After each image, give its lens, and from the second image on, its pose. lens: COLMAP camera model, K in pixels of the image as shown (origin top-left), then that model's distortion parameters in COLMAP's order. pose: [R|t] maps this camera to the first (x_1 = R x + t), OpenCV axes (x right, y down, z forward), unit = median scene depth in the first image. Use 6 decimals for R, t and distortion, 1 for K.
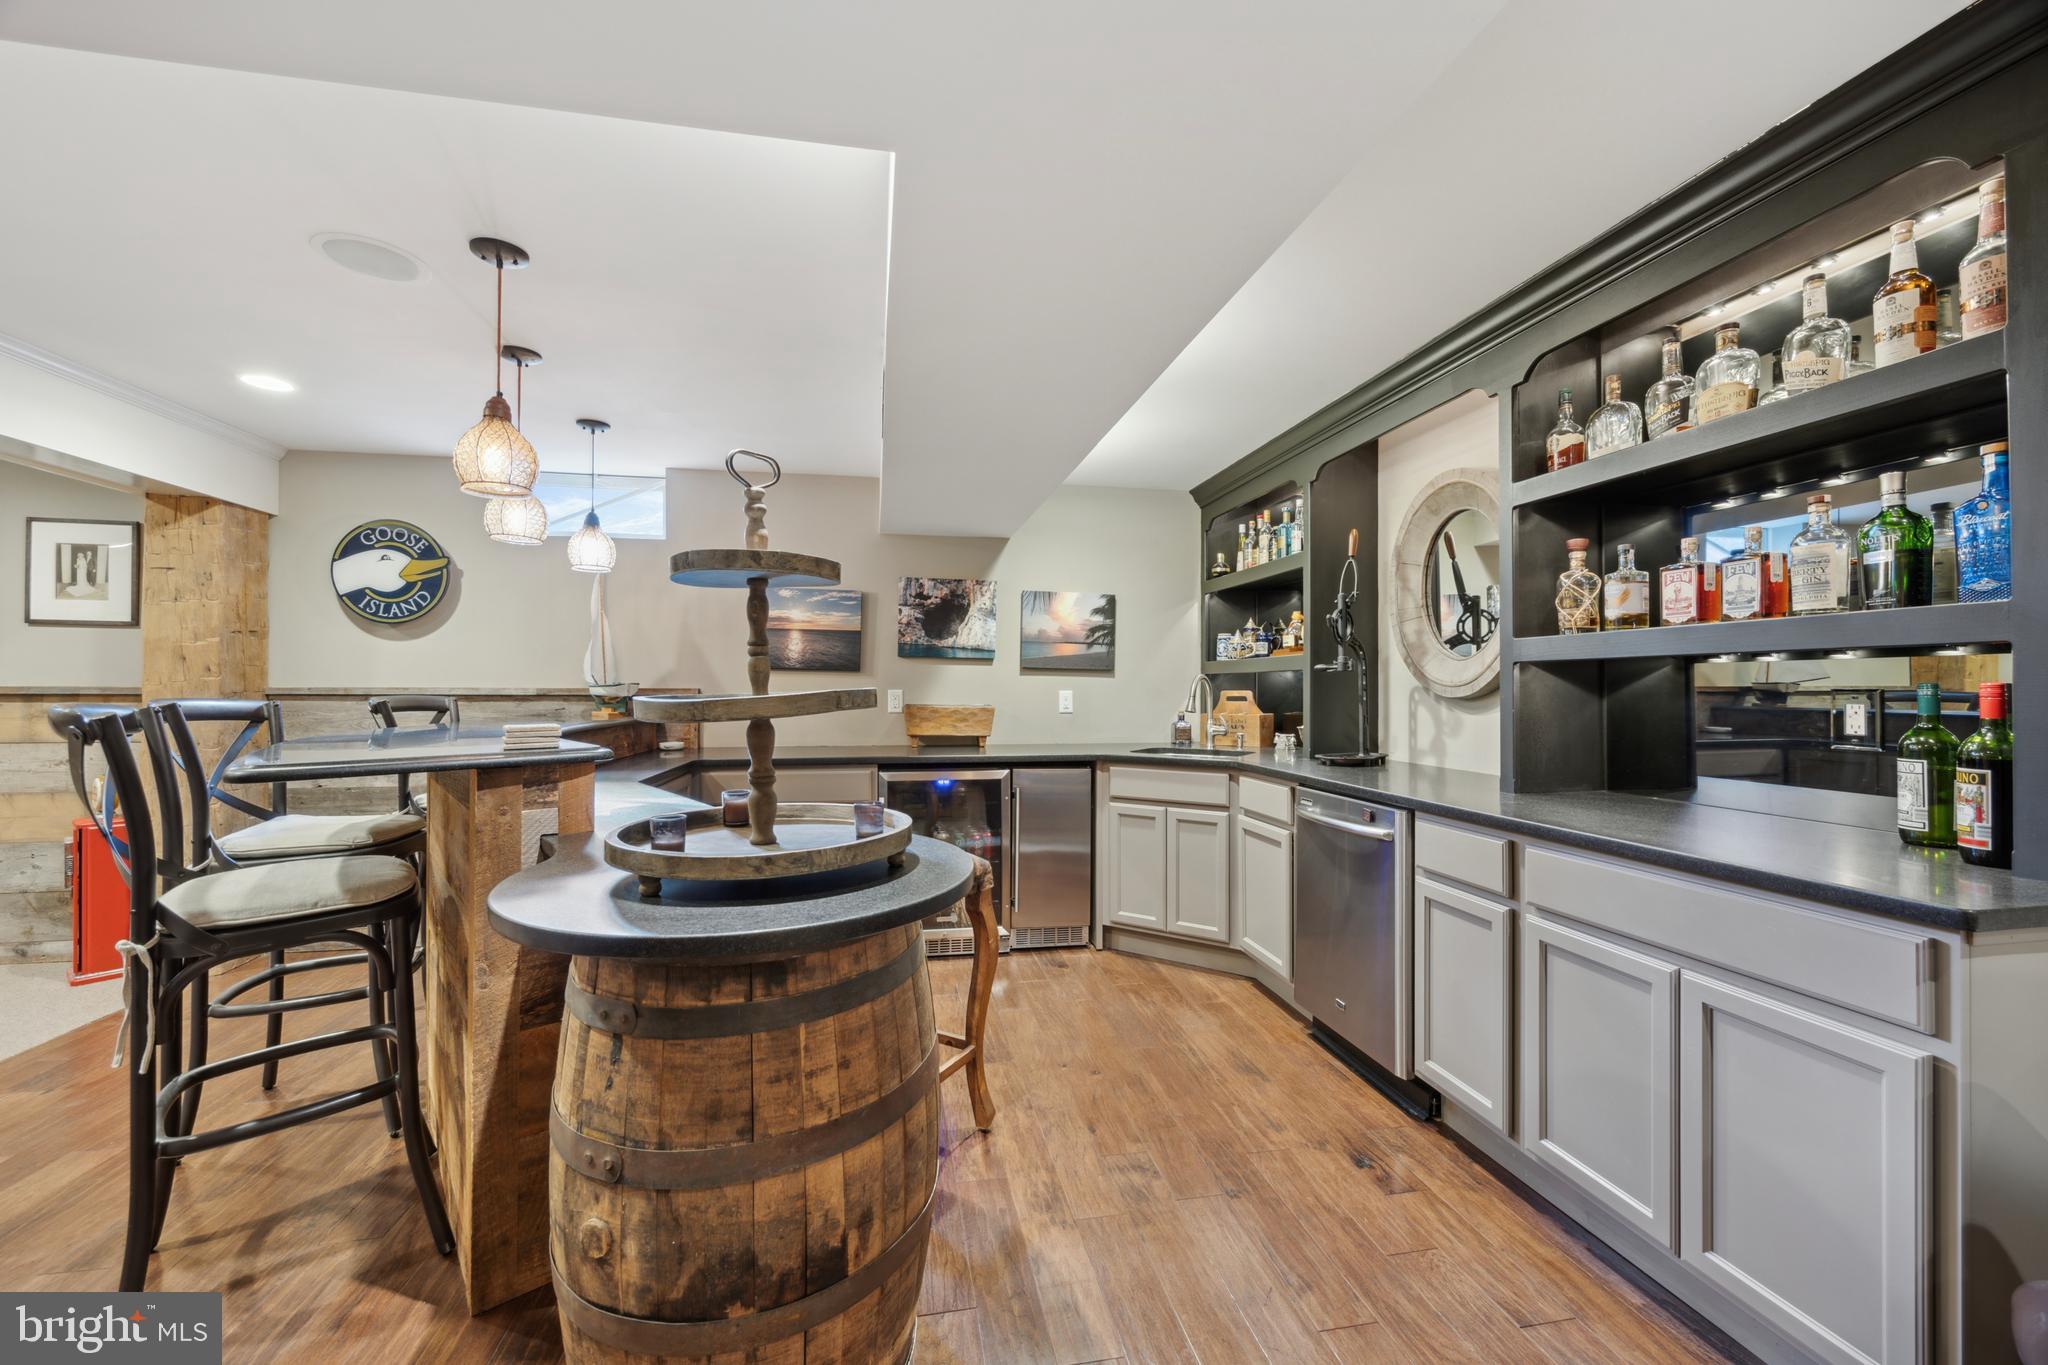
lens RADIAL K [[781.9, 0, 1027.8], [0, 781.9, 683.9], [0, 0, 1]] dist [-0.002624, -0.000758]
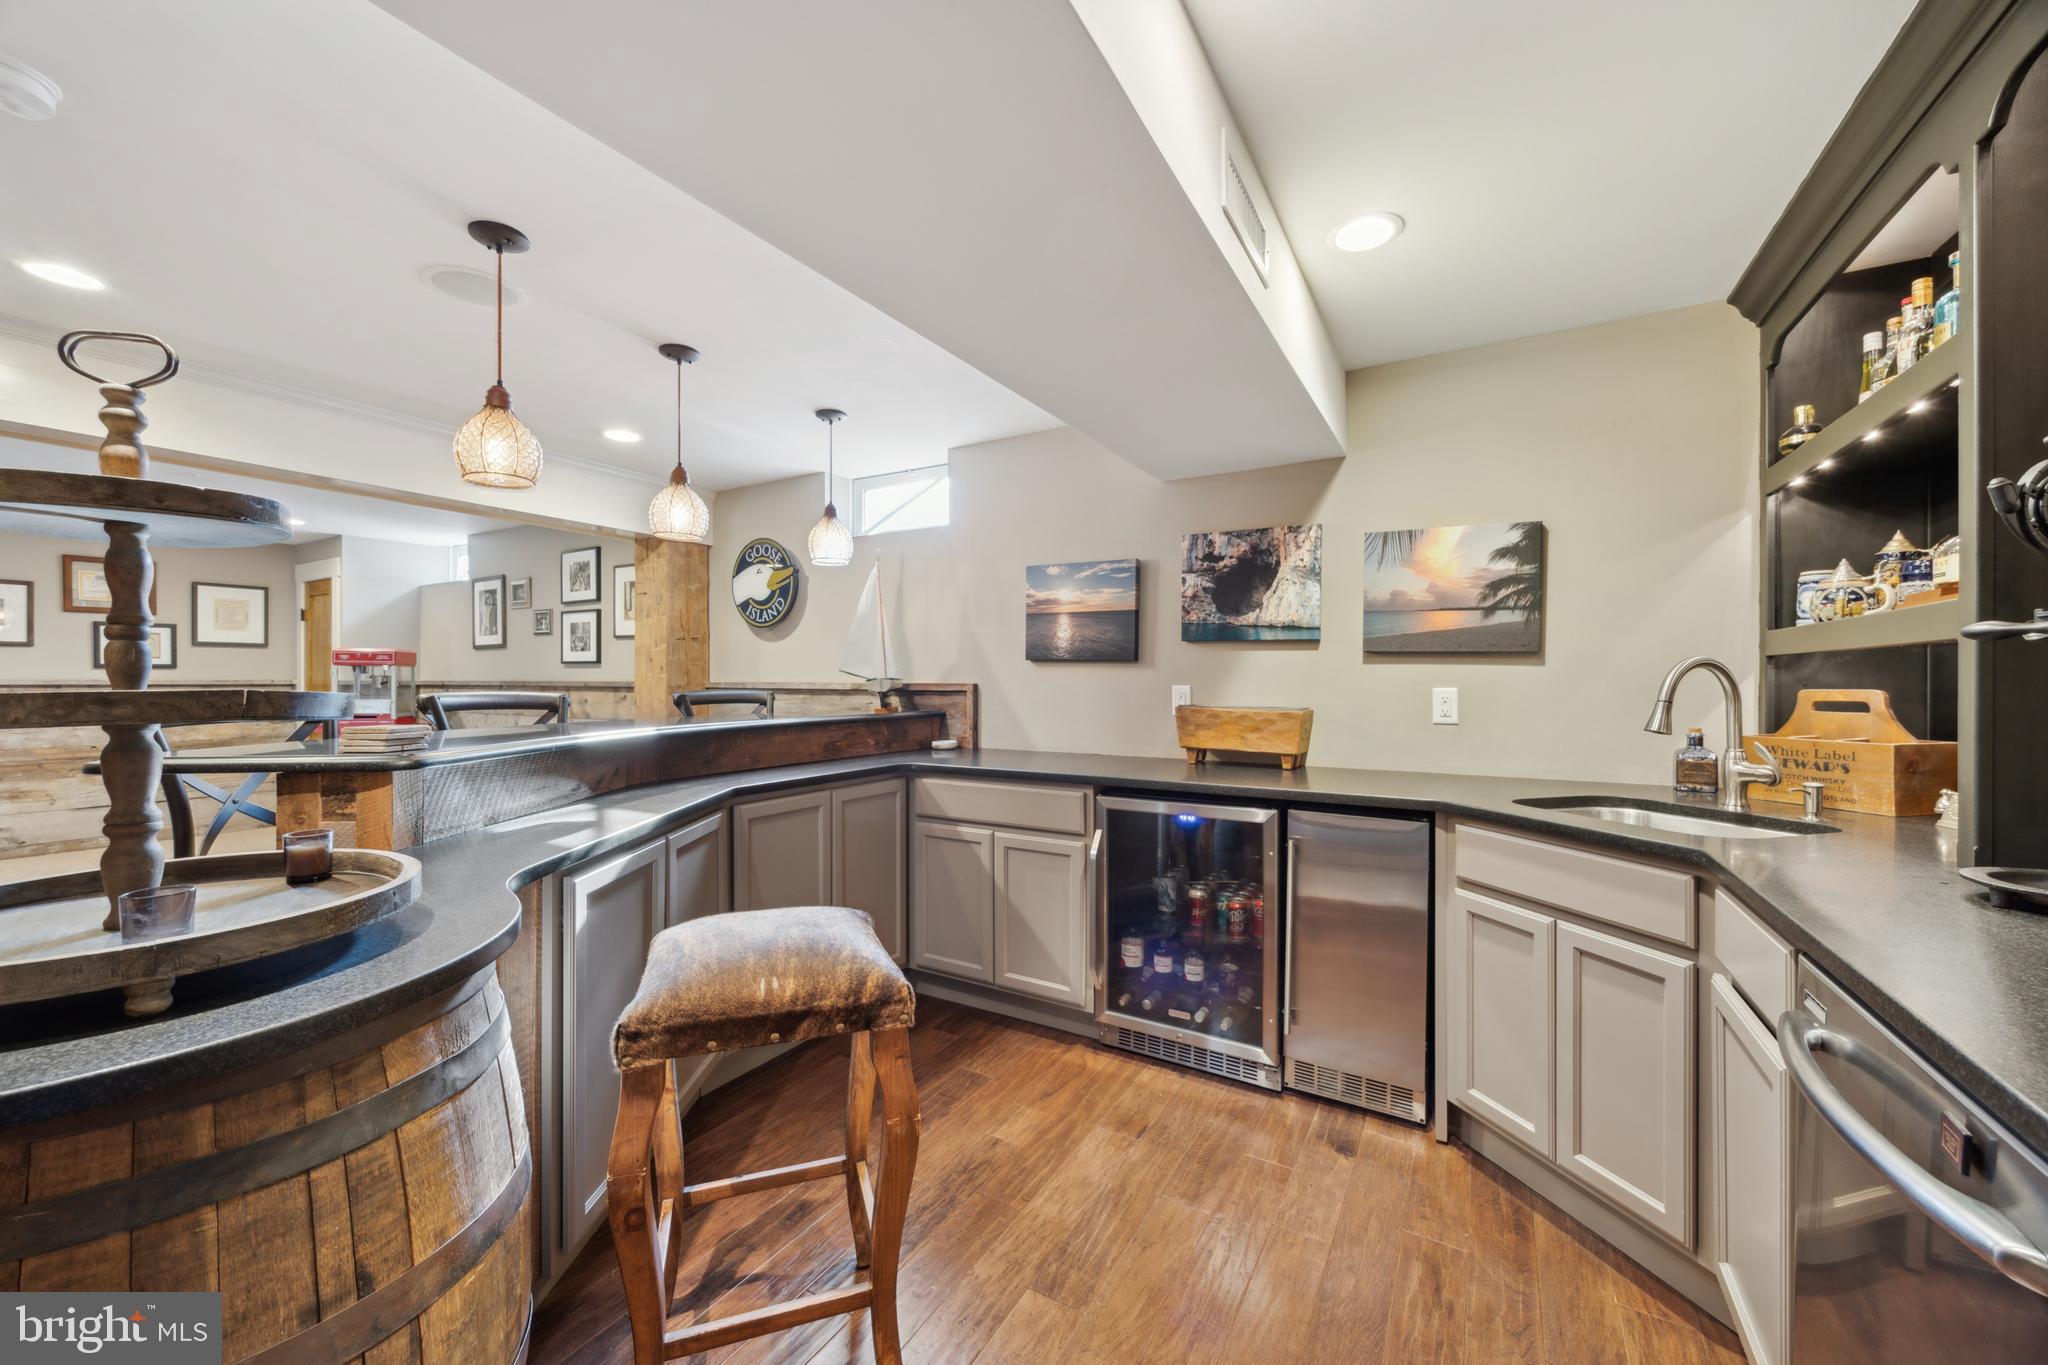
lens RADIAL K [[781.9, 0, 1023.5], [0, 781.9, 682.5], [0, 0, 1]] dist [-0.002624, -0.000758]
pose [[0.746346, 0.001238, -0.665557, 0.220817], [0.003699, 0.999975, 0.006007, -0.000487], [0.665548, -0.006945, 0.746323, 0.338775]]
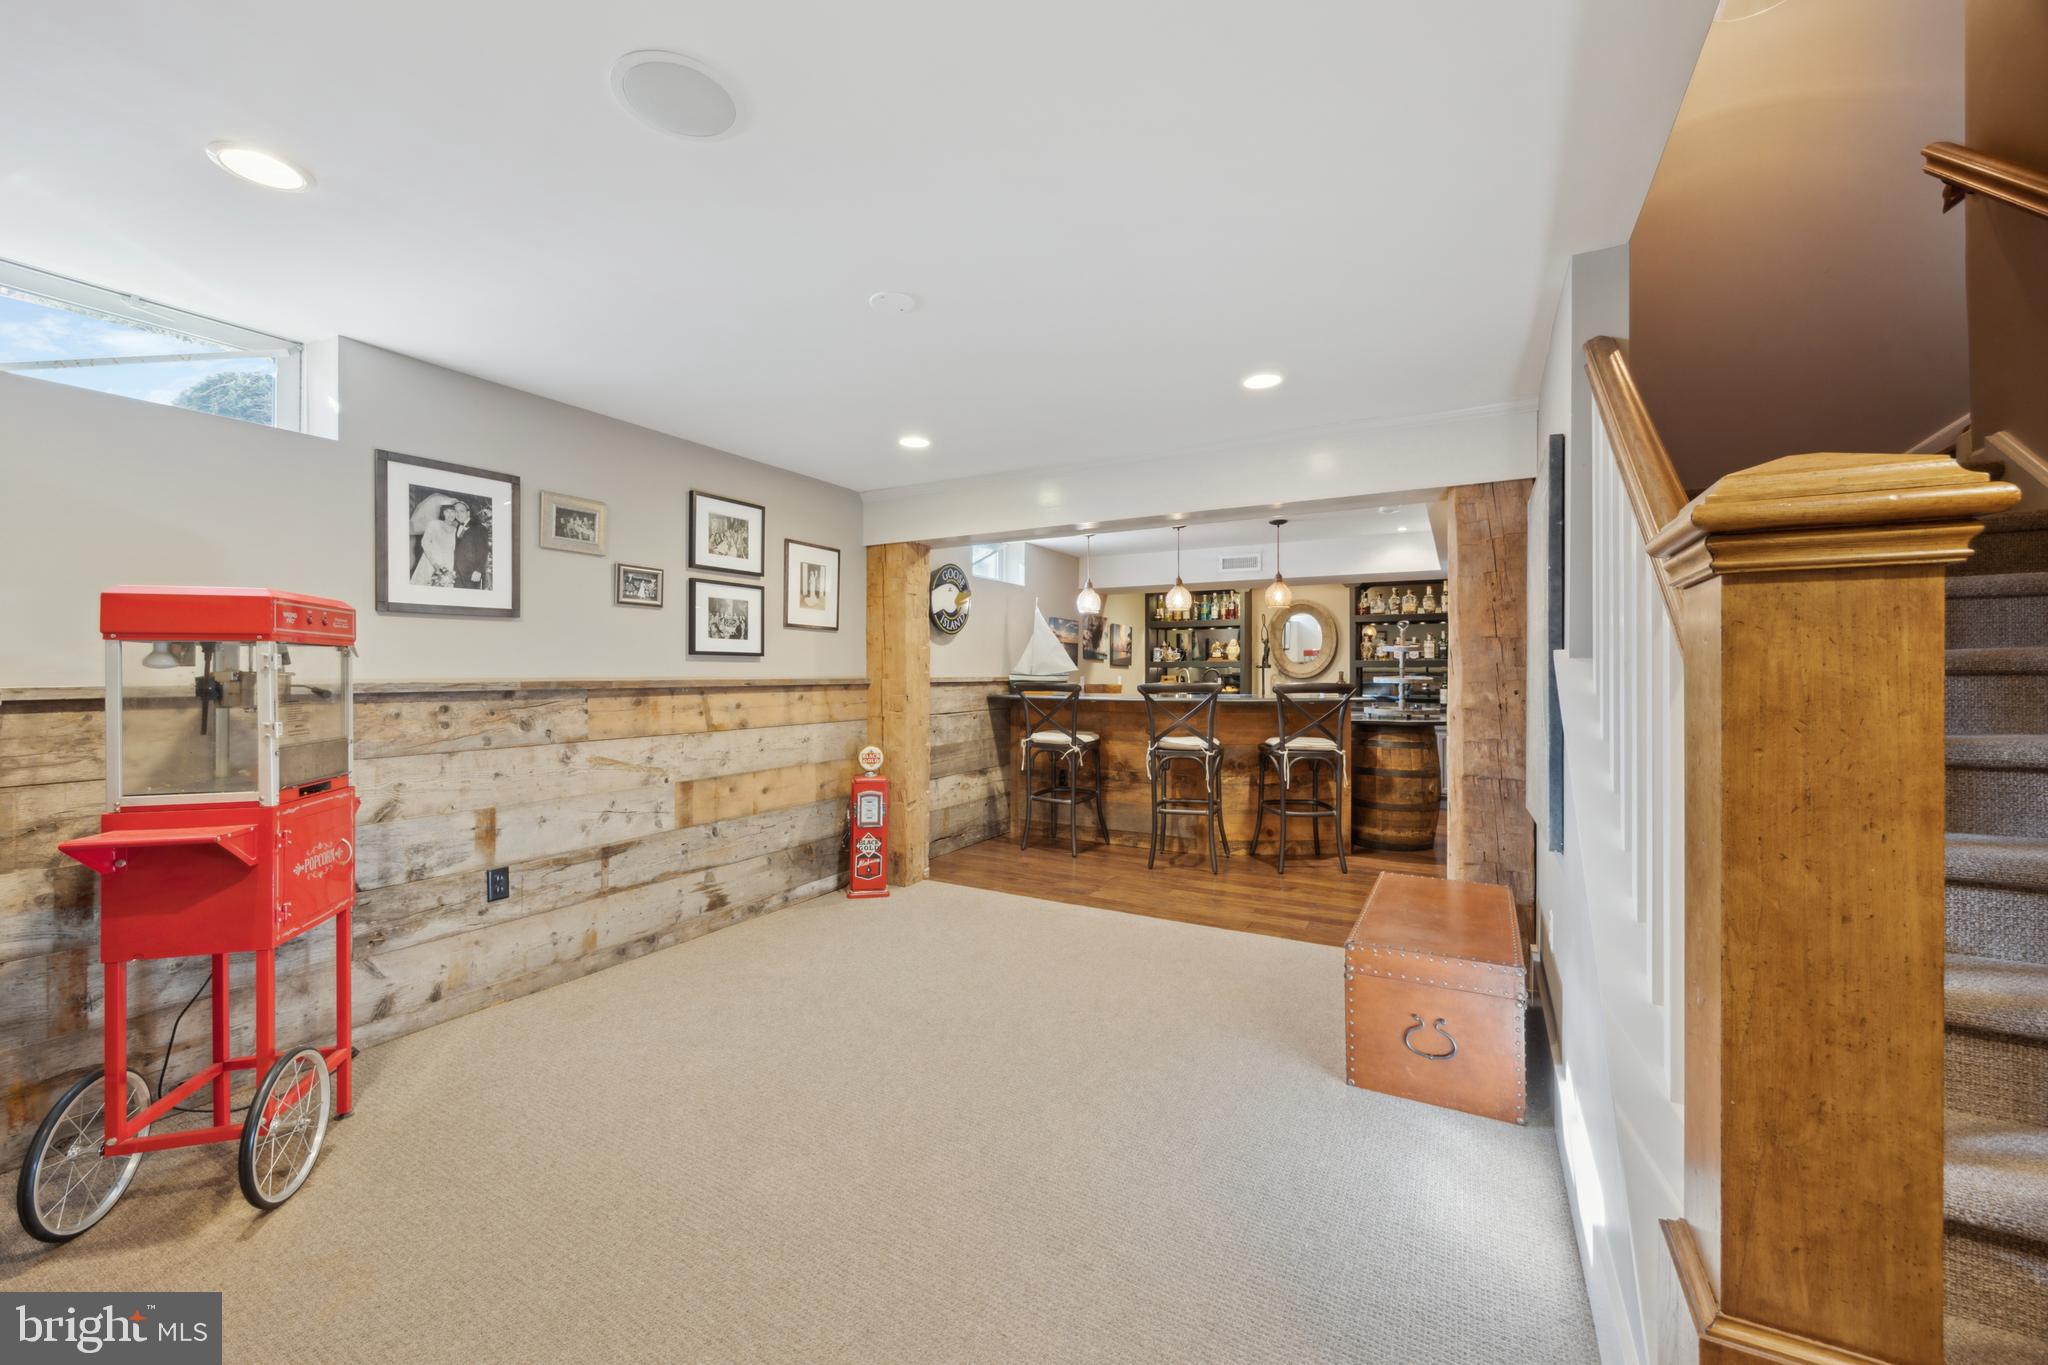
lens RADIAL K [[781.9, 0, 1026.5], [0, 781.9, 675.5], [0, 0, 1]] dist [-0.002624, -0.000758]
pose [[0.647382, -0.006075, 0.762142, -1.624831], [0.000609, 0.999972, 0.007453, -0.008868], [-0.762166, -0.004361, 0.647367, -0.059679]]
